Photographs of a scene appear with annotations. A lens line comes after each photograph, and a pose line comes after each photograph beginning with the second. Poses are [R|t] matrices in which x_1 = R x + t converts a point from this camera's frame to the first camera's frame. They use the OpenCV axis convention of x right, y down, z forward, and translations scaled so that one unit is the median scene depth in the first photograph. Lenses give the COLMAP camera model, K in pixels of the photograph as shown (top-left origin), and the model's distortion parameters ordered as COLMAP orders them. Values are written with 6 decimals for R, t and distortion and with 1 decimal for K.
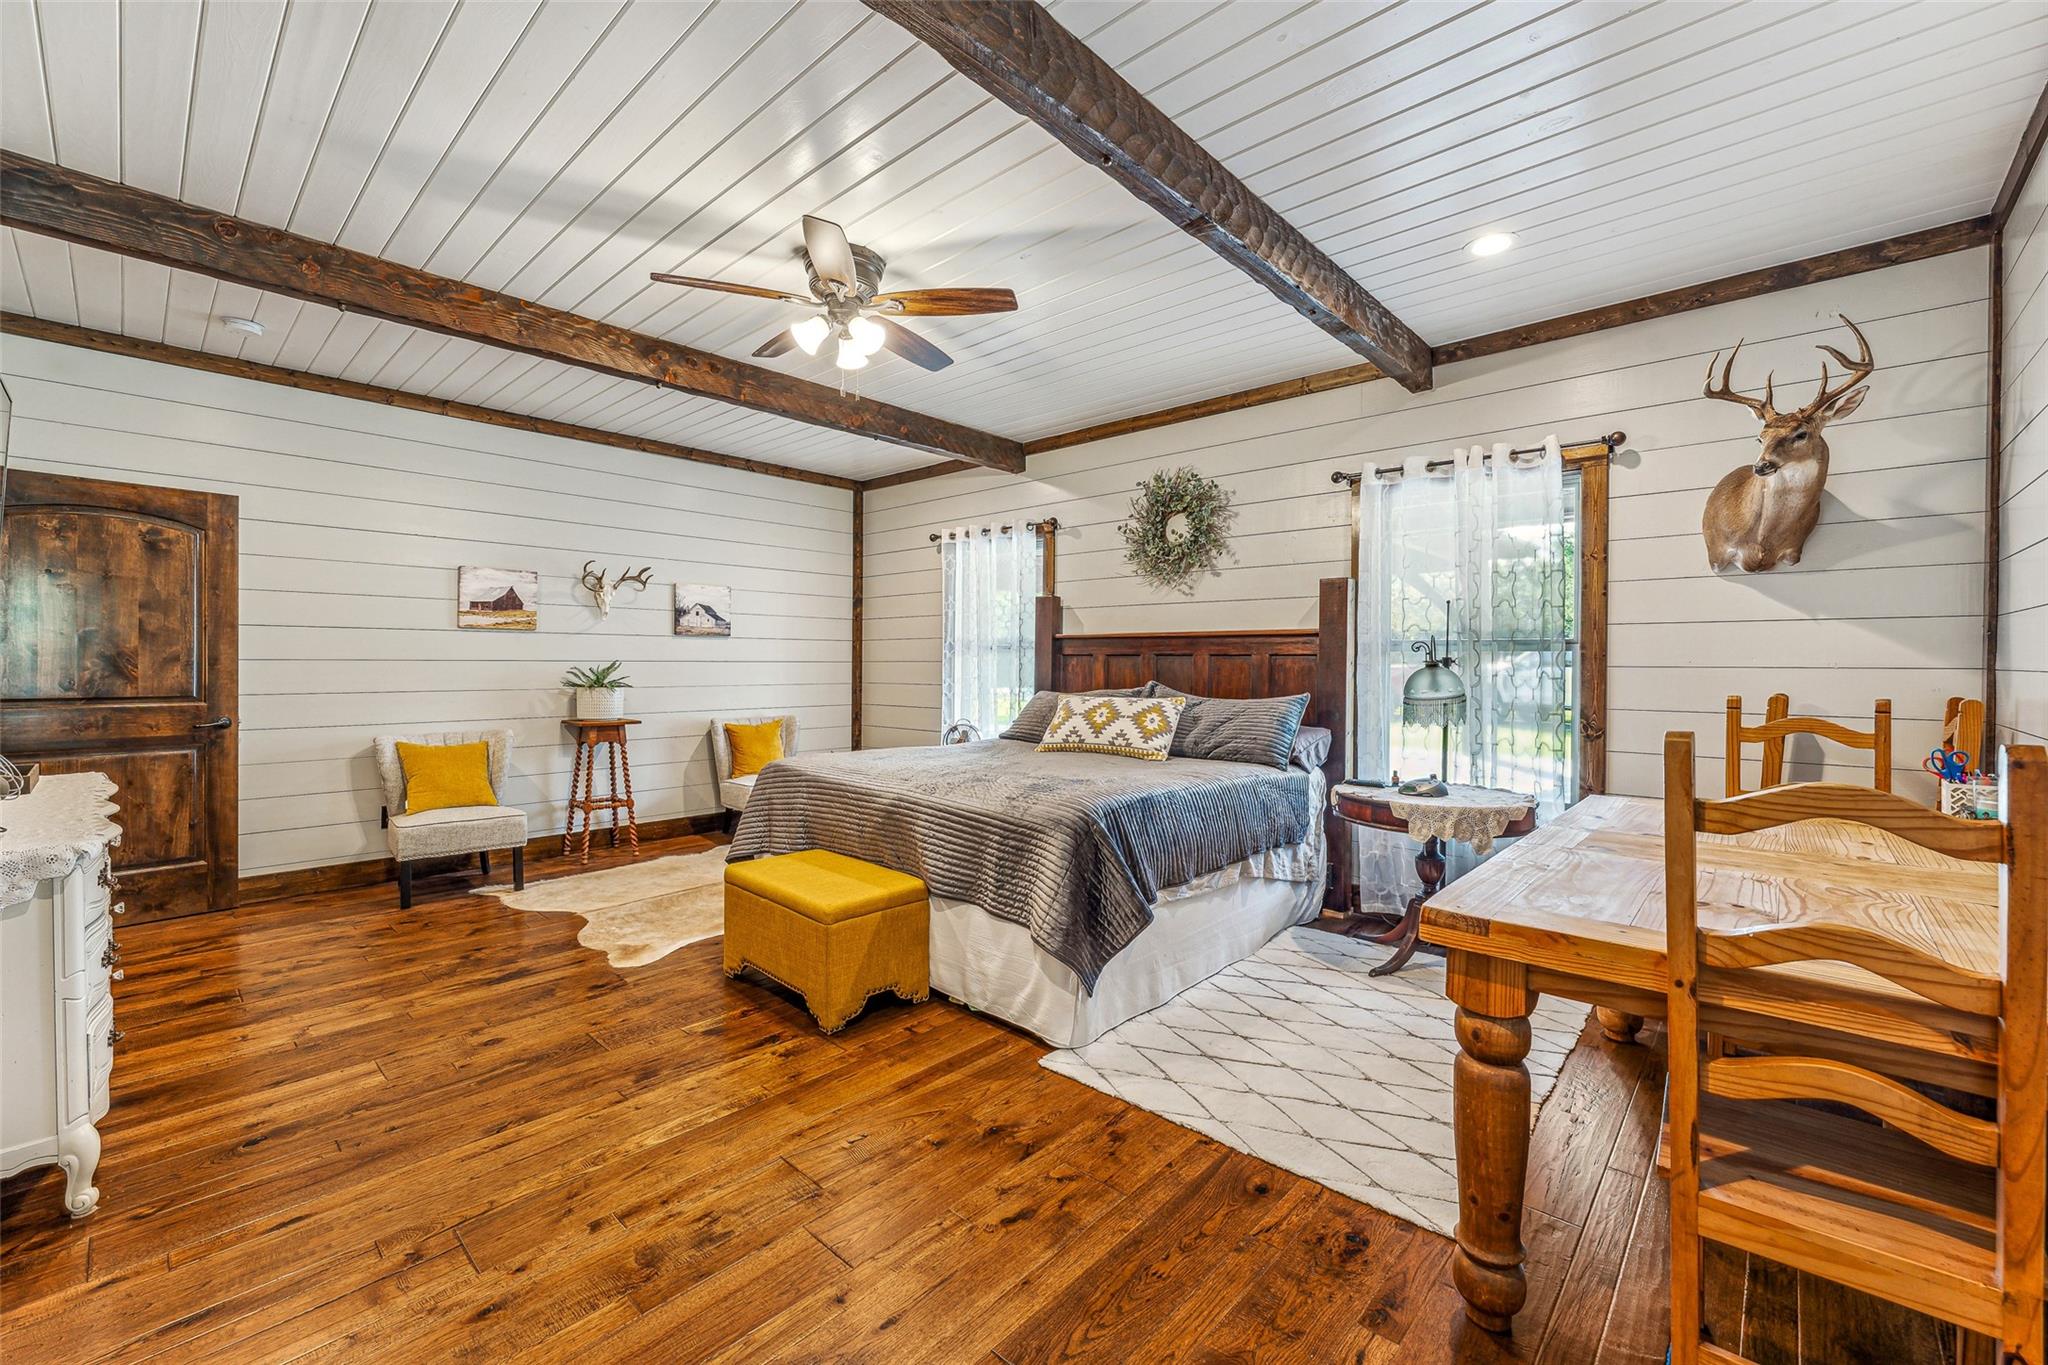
lens RADIAL K [[829.1, 0, 1016.9], [0, 829.1, 670.8], [0, 0, 1]] dist [0.001102, 0.000167]
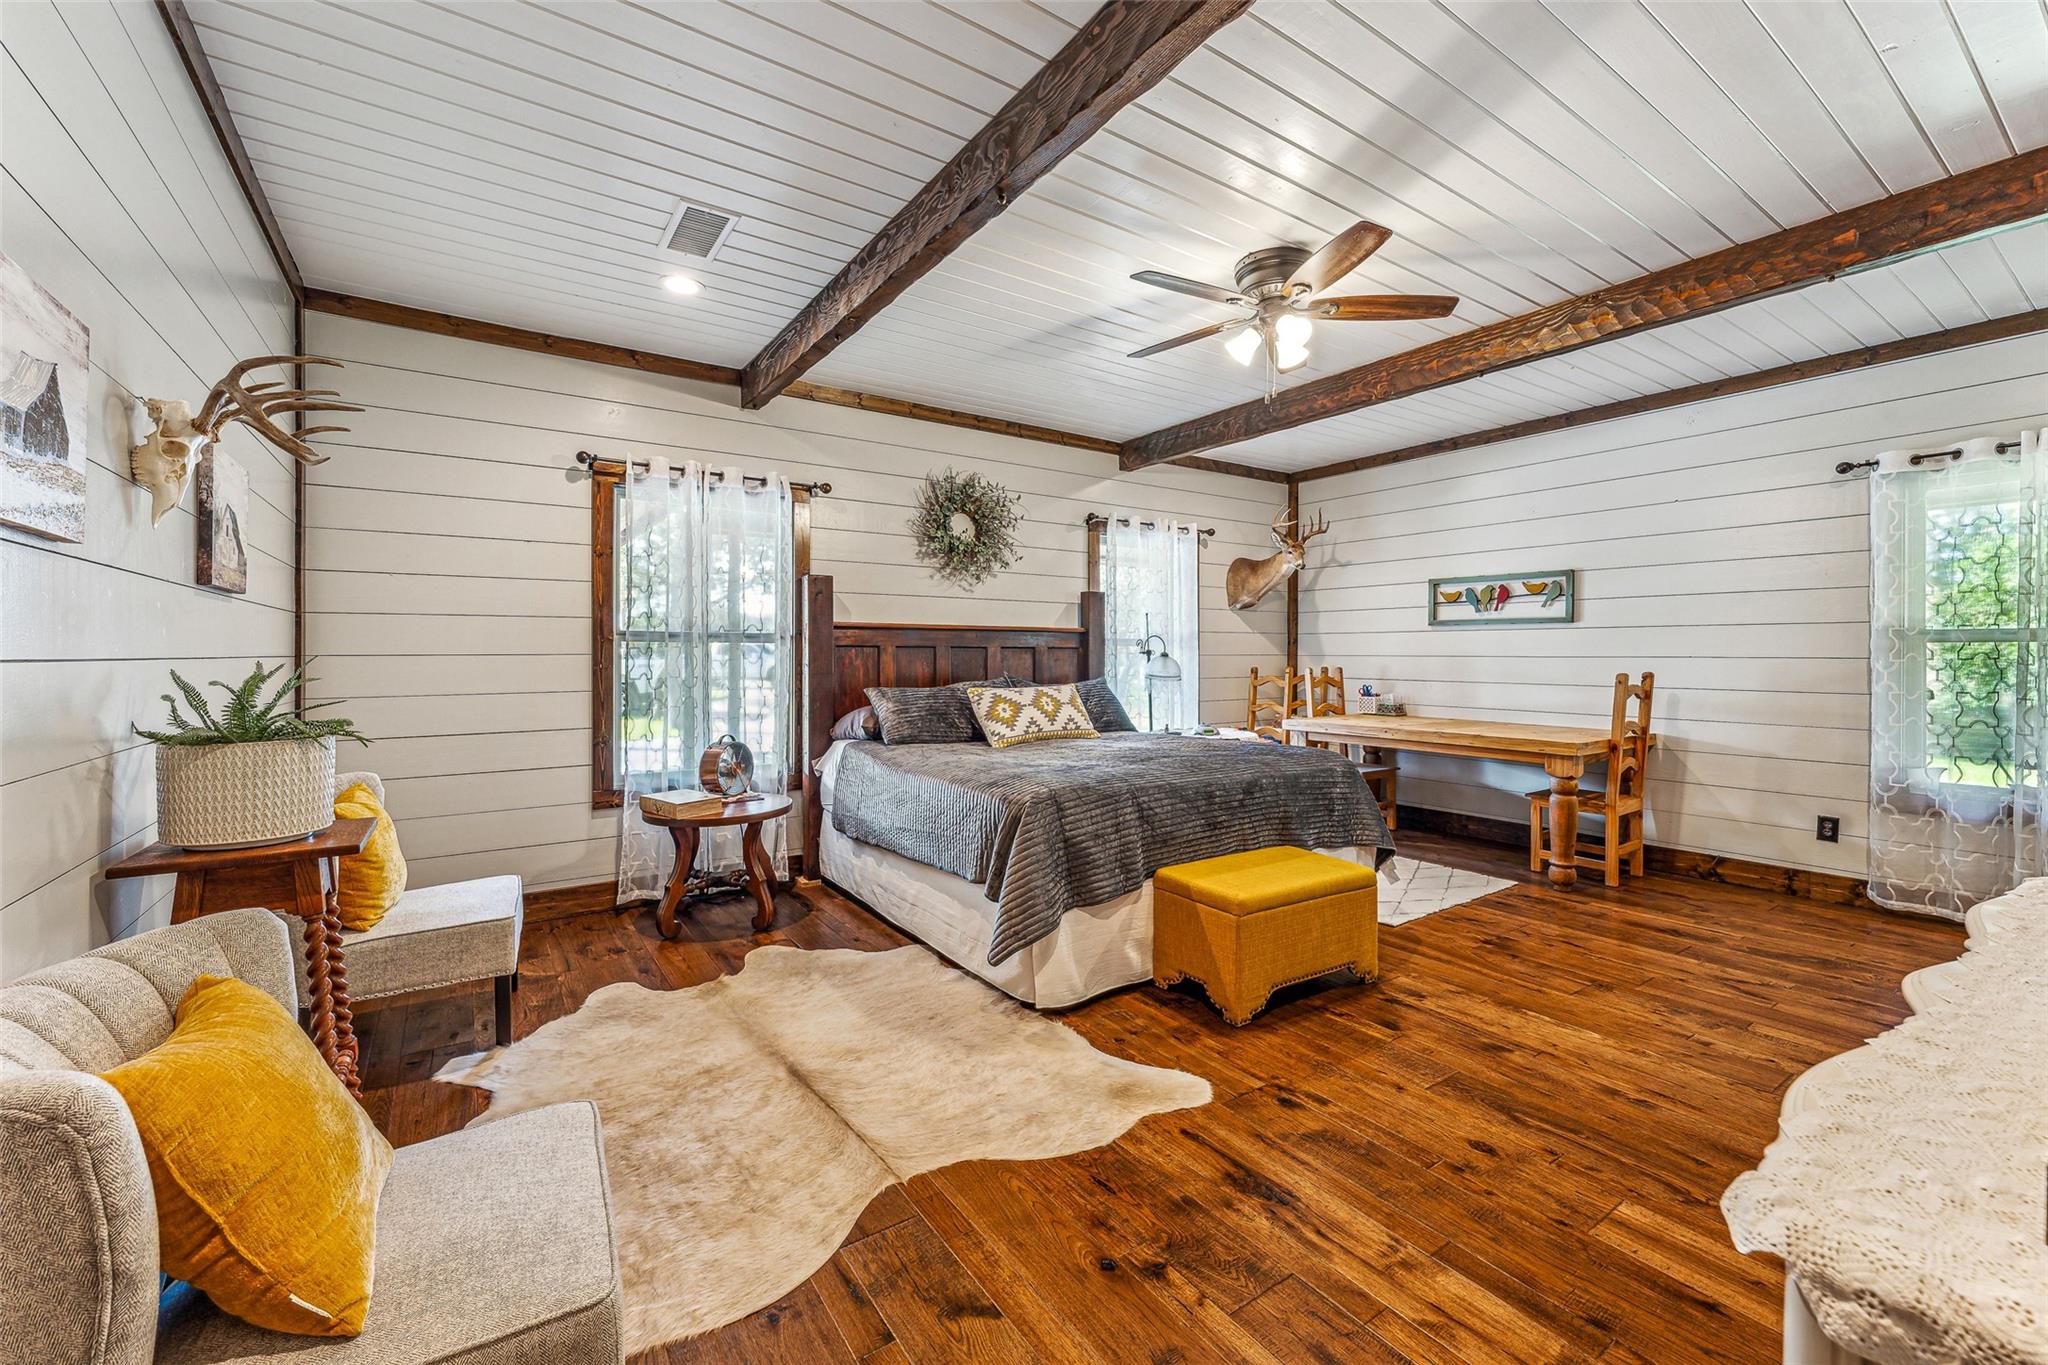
lens RADIAL K [[829.1, 0, 1015.1], [0, 829.1, 665.3], [0, 0, 1]] dist [0.001102, 0.000167]
pose [[0.231404, -0.020972, 0.972632, -1.044080], [0.012295, 0.999751, 0.018632, -0.018764], [-0.972780, 0.007647, 0.231604, 0.874791]]
